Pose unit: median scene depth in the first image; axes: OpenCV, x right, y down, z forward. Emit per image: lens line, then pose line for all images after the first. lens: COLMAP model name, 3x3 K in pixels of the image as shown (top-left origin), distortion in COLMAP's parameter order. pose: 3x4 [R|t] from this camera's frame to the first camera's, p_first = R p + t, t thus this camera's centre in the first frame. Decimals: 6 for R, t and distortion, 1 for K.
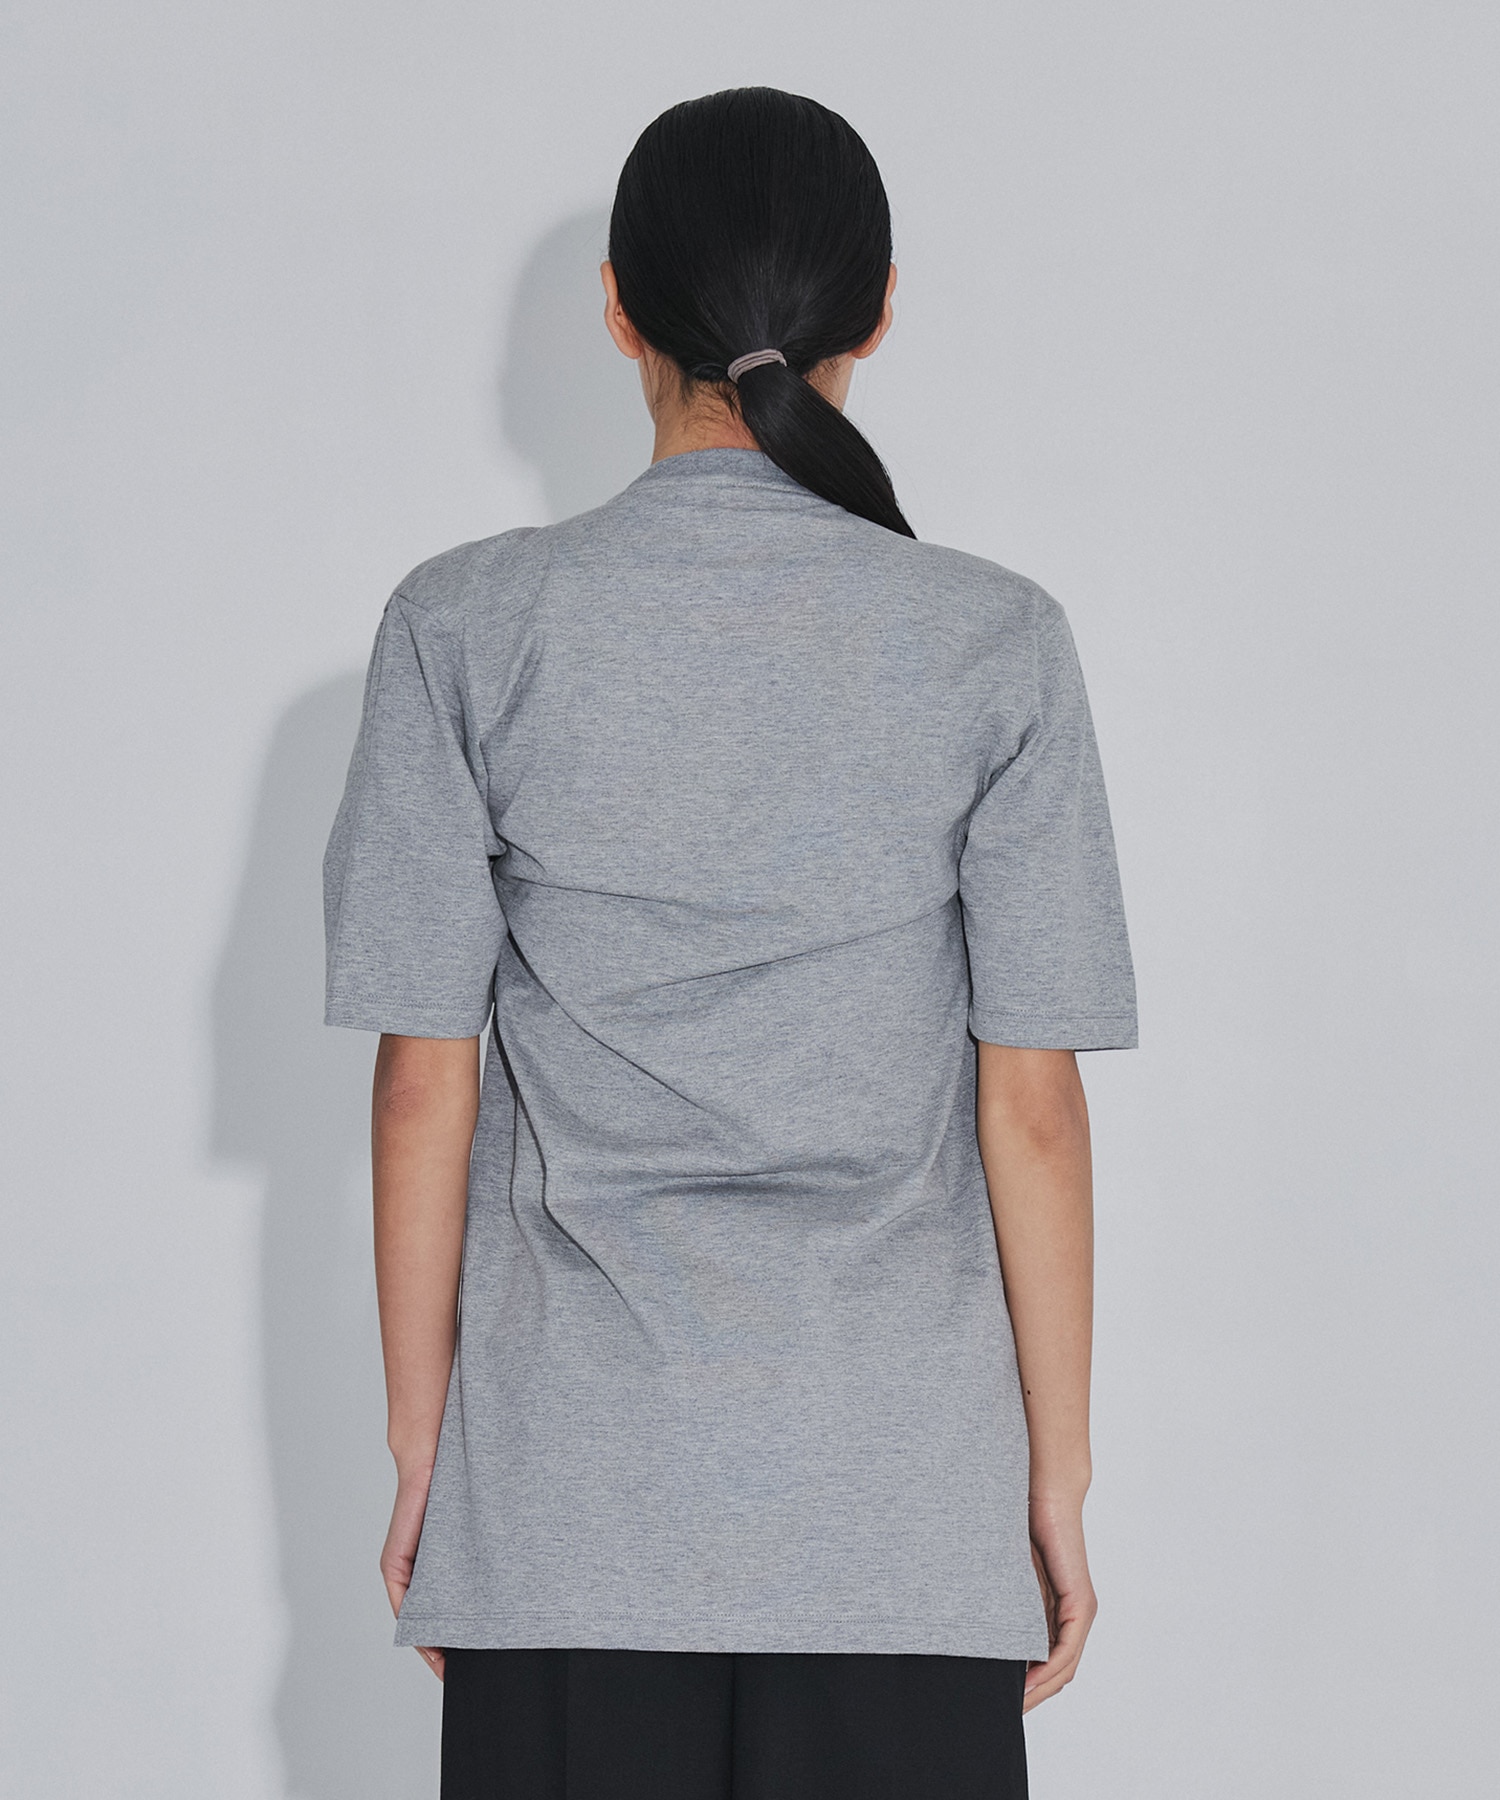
lens RADIAL K [[7695.6, 0, 750.0], [0, 7695.6, 900.0], [0, 0, 1]] dist [-4.966221, 164.596388]
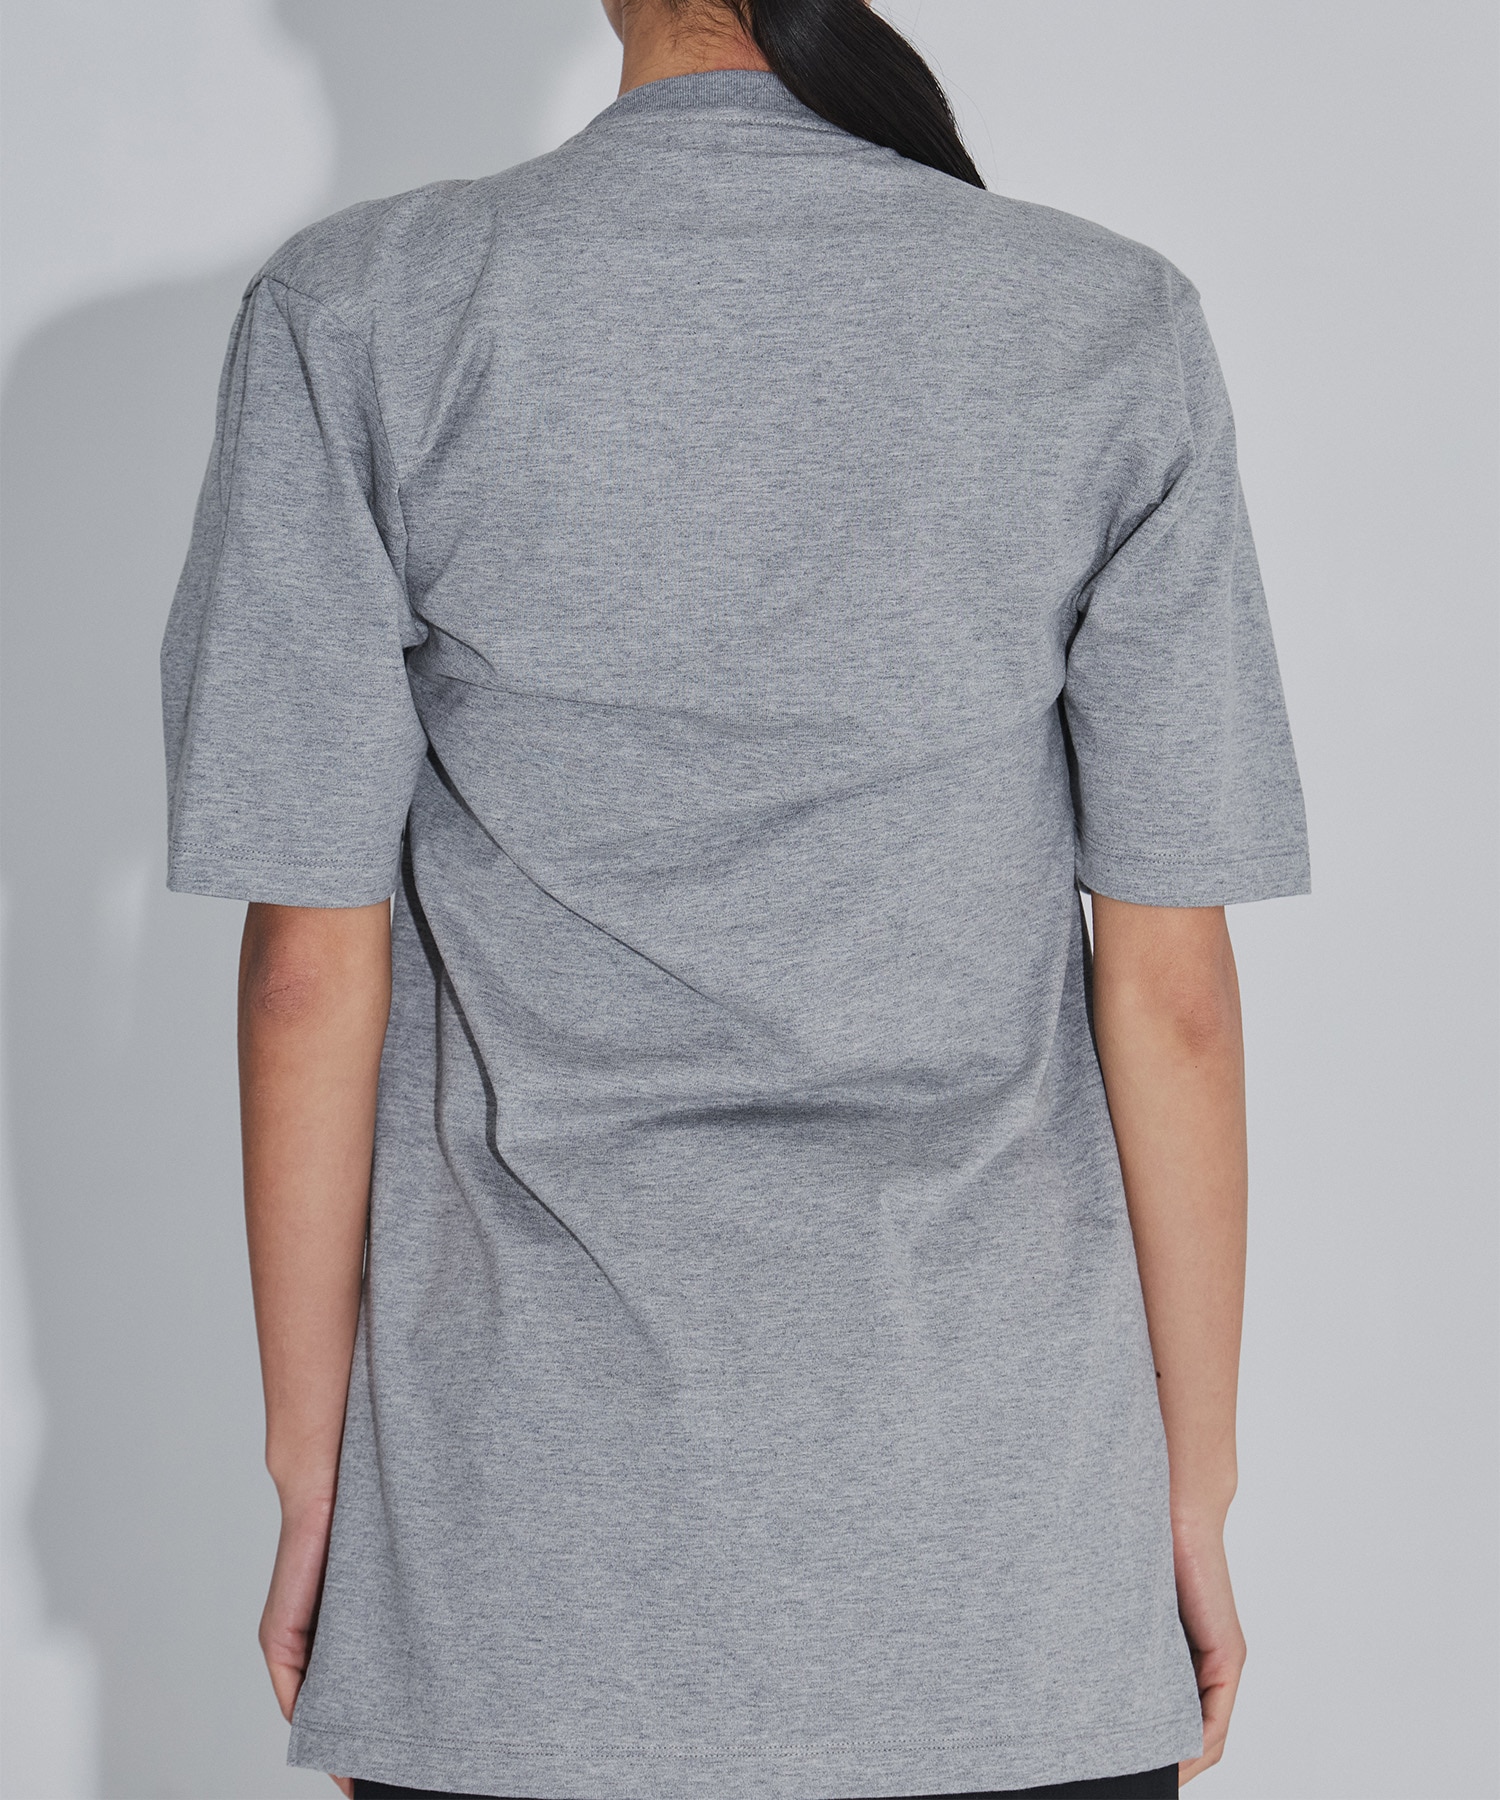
lens RADIAL K [[5006.6, 0, 750.0], [0, 5006.6, 900.0], [0, 0, 1]] dist [-1.461118, 14.323099]
pose [[0.993051, -0.021915, 0.115629, -0.056081], [0.009353, 0.994098, 0.108083, -0.031655], [-0.117316, -0.106251, 0.987394, 0.550245]]
